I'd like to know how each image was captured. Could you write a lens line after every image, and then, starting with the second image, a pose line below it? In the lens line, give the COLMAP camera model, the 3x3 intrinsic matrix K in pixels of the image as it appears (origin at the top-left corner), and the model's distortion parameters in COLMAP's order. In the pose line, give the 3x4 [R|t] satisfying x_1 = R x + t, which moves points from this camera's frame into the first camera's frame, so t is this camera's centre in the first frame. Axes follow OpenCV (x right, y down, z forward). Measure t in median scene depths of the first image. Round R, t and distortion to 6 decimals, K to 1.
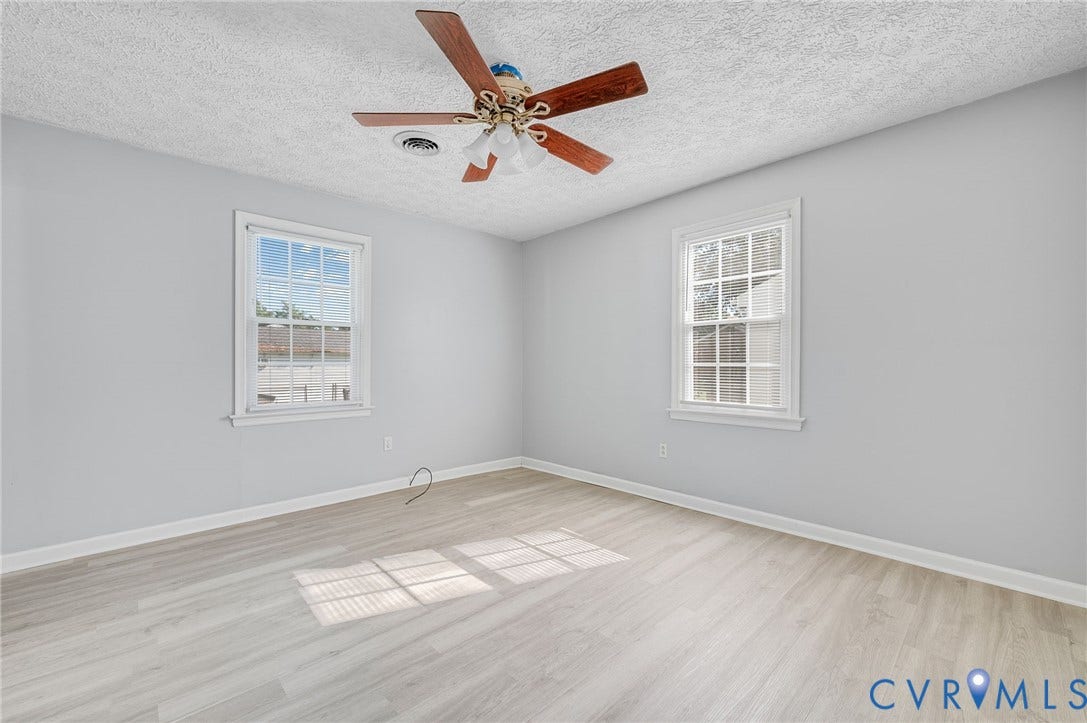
lens RADIAL K [[451.5, 0, 548.4], [0, 451.5, 357.0], [0, 0, 1]] dist [0.001189, 0.000020]
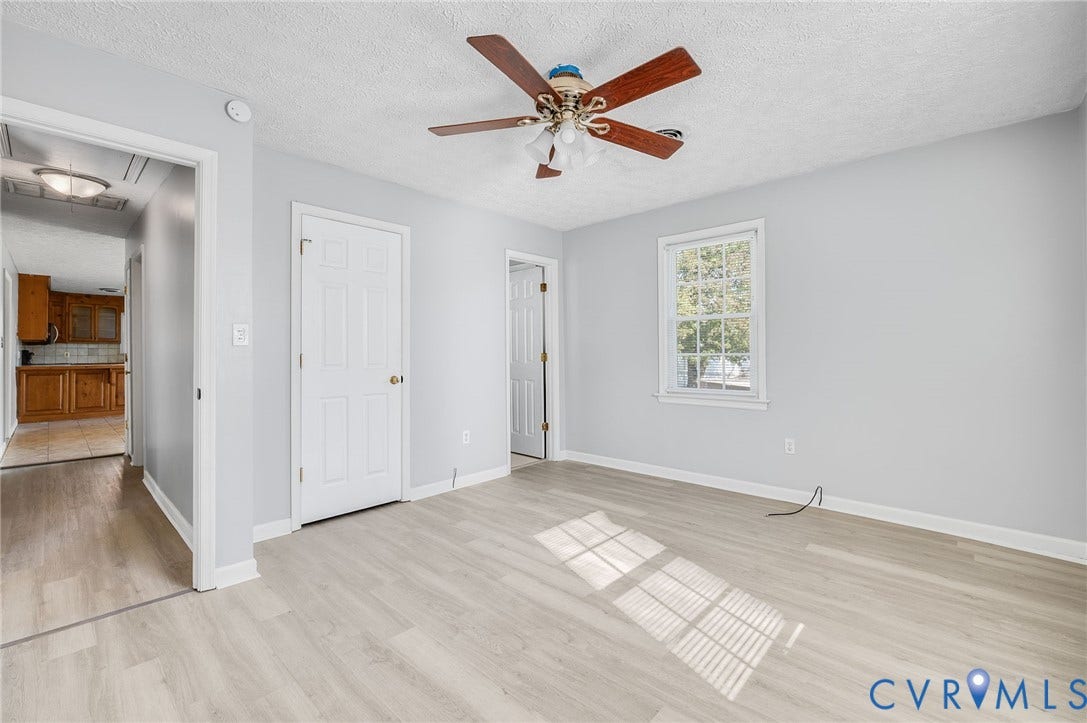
lens RADIAL K [[451.5, 0, 548.4], [0, 451.5, 357.0], [0, 0, 1]] dist [0.001189, 0.000020]
pose [[0.061649, 0.009119, -0.998056, 0.729360], [0.023082, 0.999678, 0.010560, -0.001642], [0.997831, -0.023688, 0.061419, 0.735267]]
